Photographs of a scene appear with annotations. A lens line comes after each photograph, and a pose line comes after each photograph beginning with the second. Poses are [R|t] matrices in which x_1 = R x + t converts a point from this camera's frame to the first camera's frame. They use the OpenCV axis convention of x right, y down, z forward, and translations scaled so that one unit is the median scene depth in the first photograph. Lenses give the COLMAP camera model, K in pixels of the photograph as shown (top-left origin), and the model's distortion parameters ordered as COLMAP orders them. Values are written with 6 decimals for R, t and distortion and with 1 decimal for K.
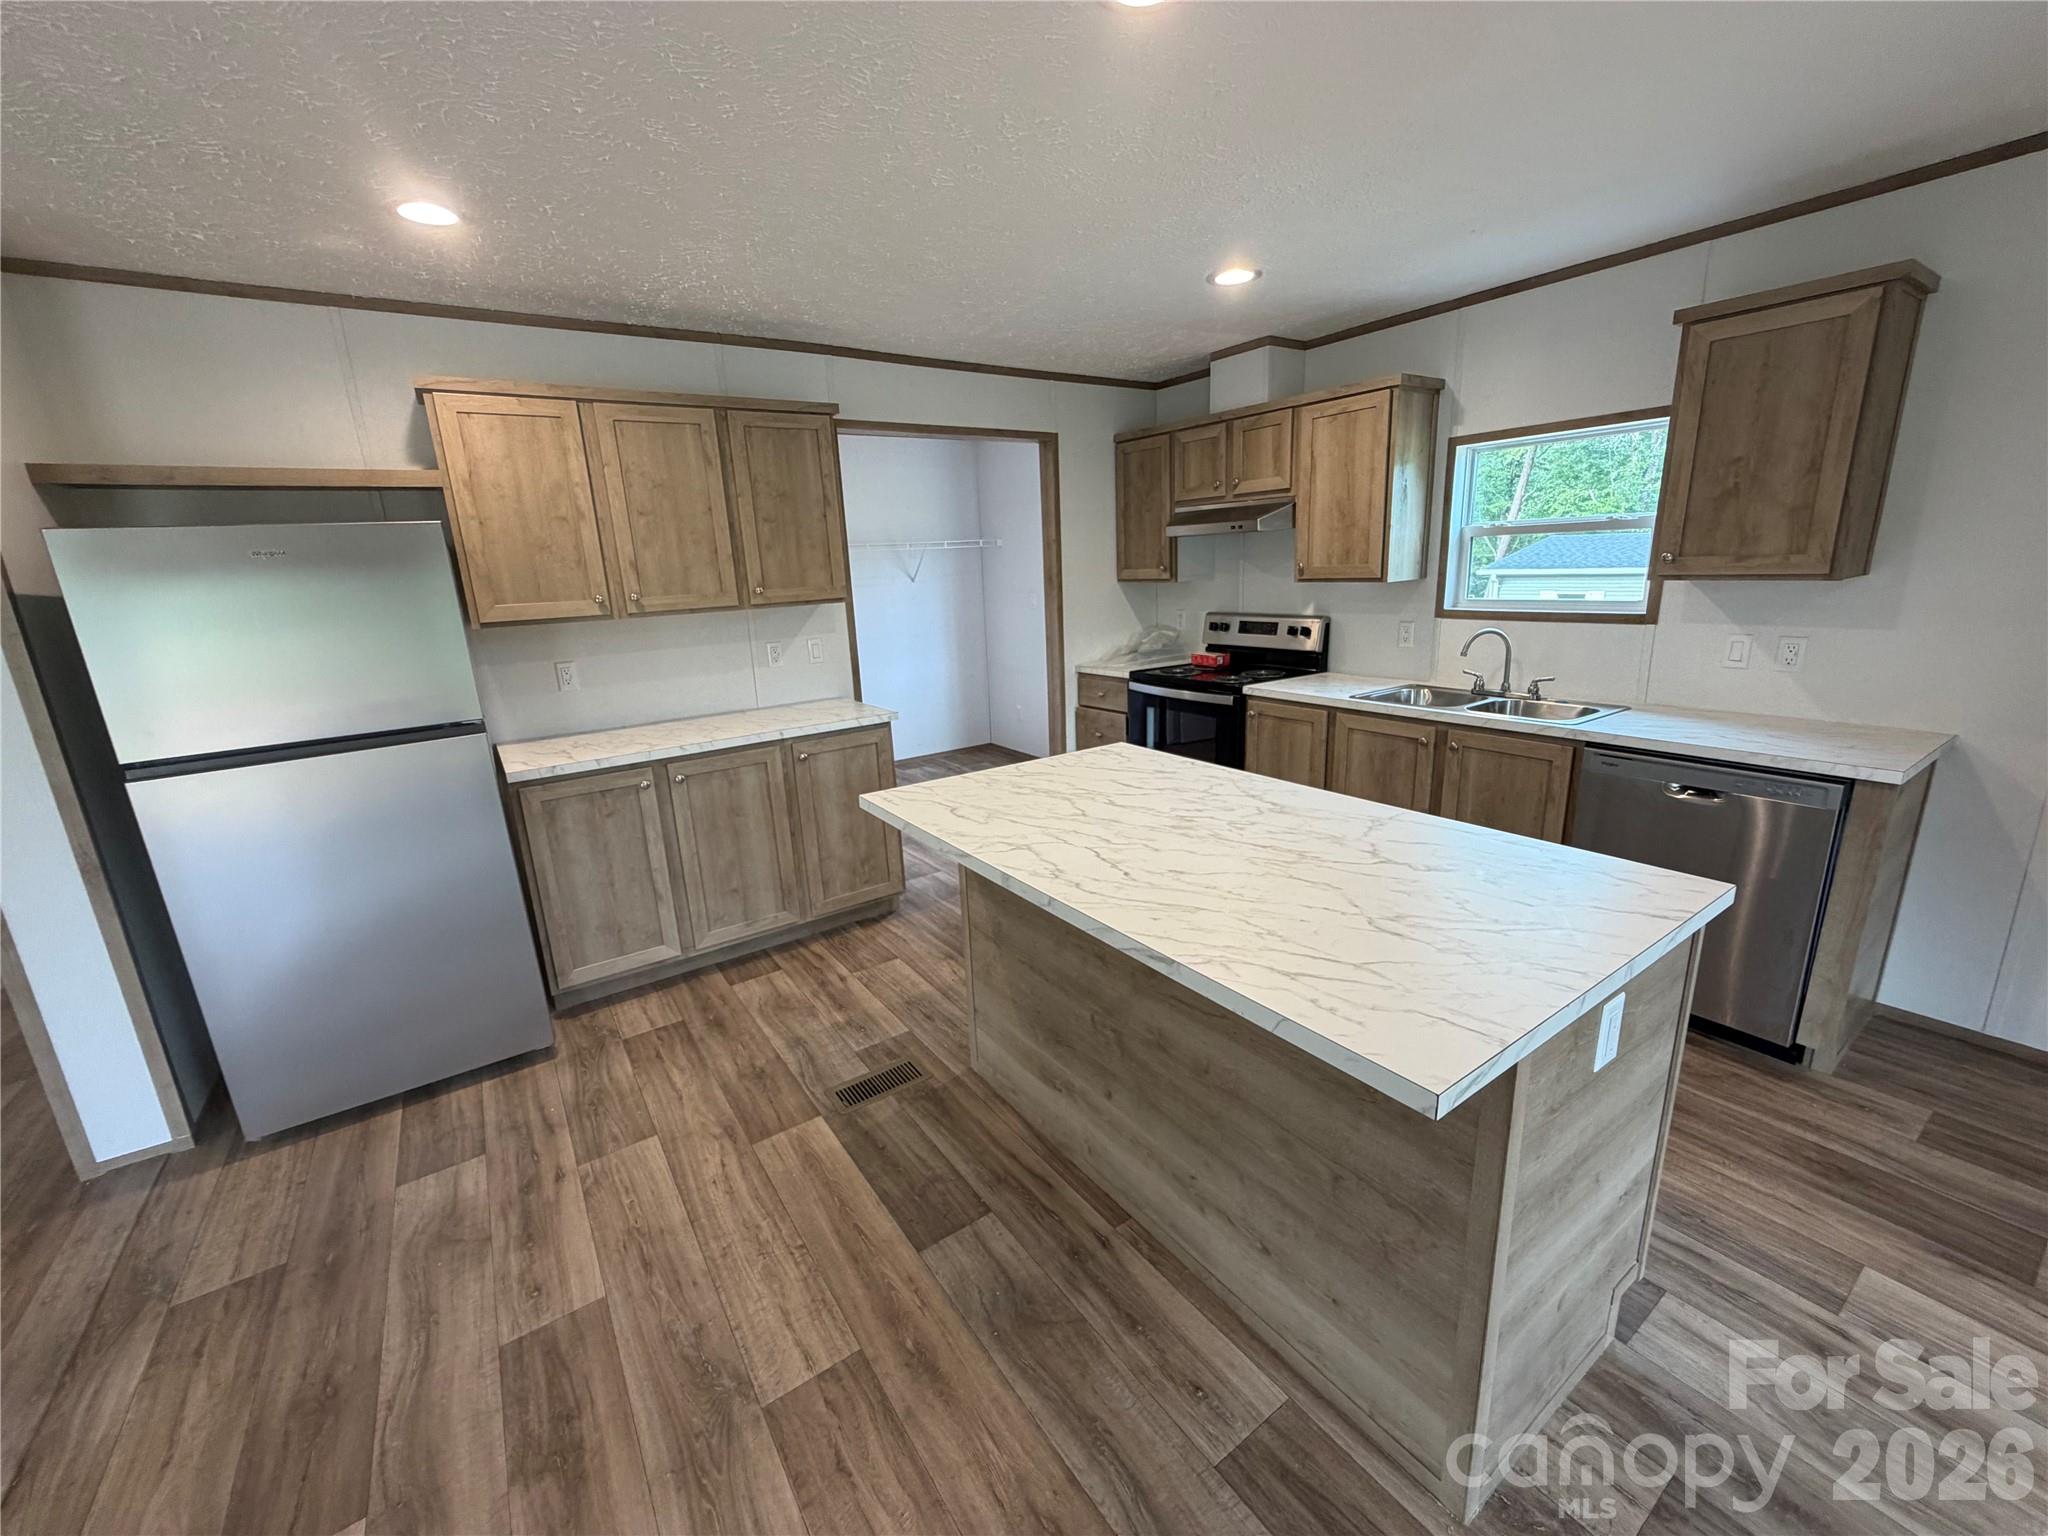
lens RADIAL K [[803.0, 0, 1011.0], [0, 803.0, 770.6], [0, 0, 1]] dist [0.001810, -0.000074]
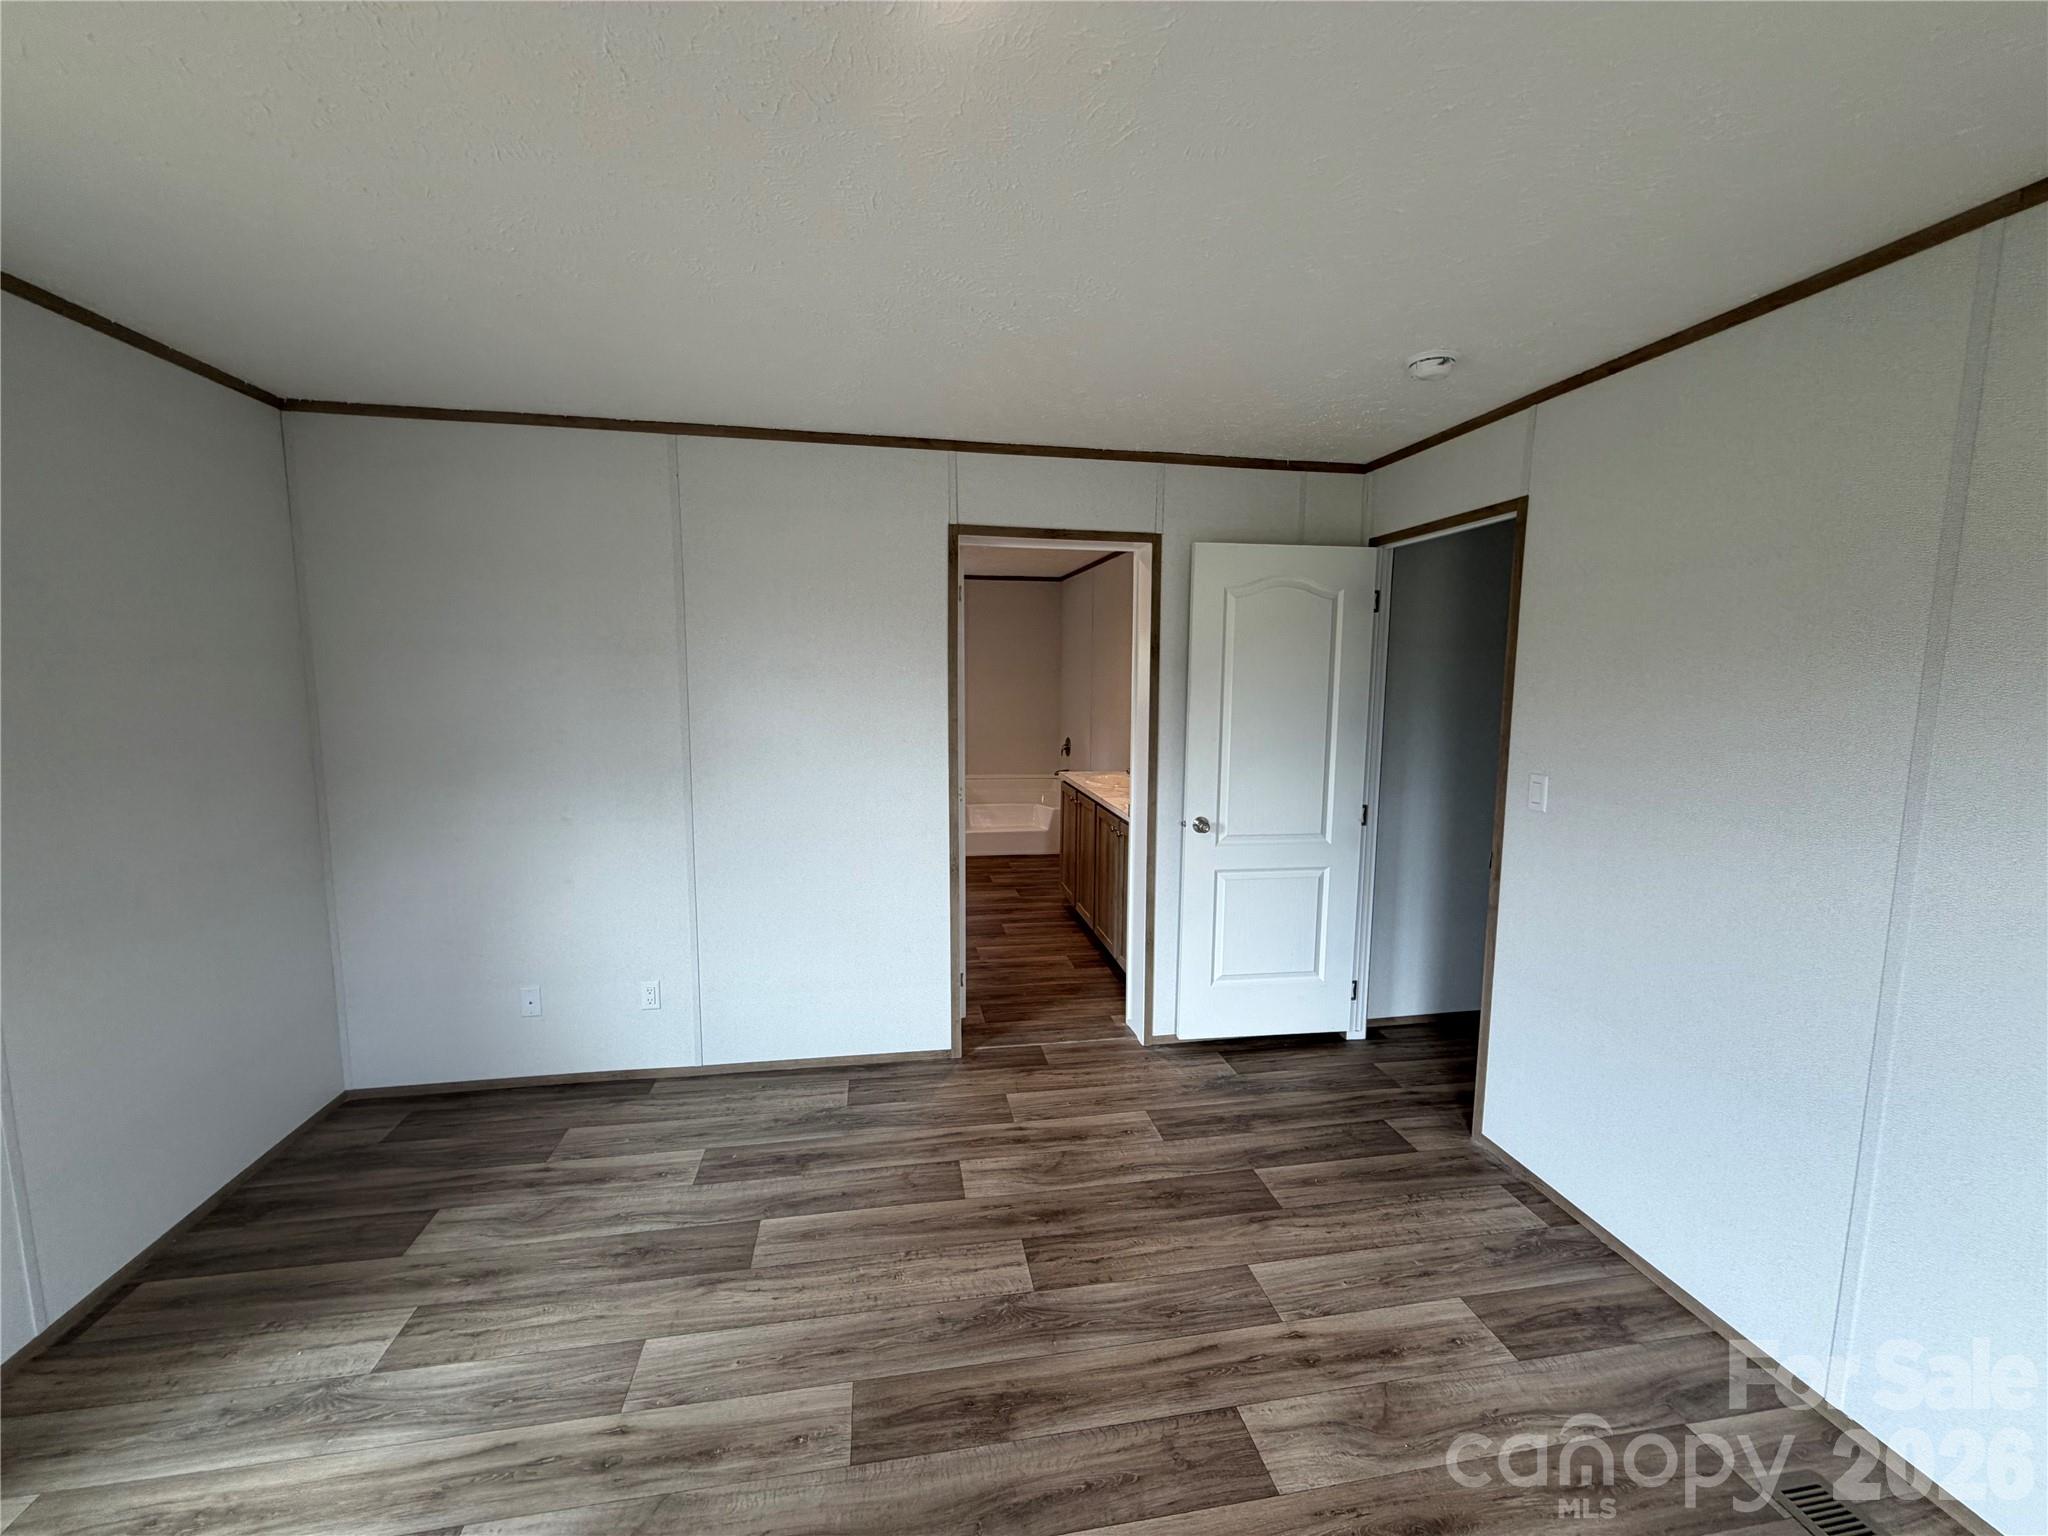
lens RADIAL K [[803.0, 0, 1006.2], [0, 803.0, 759.4], [0, 0, 1]] dist [0.001810, -0.000074]
pose [[0.442565, -0.049764, 0.895355, -1.414495], [0.203349, 0.978018, -0.046155, -0.048267], [-0.873376, 0.202497, 0.442956, 0.222834]]
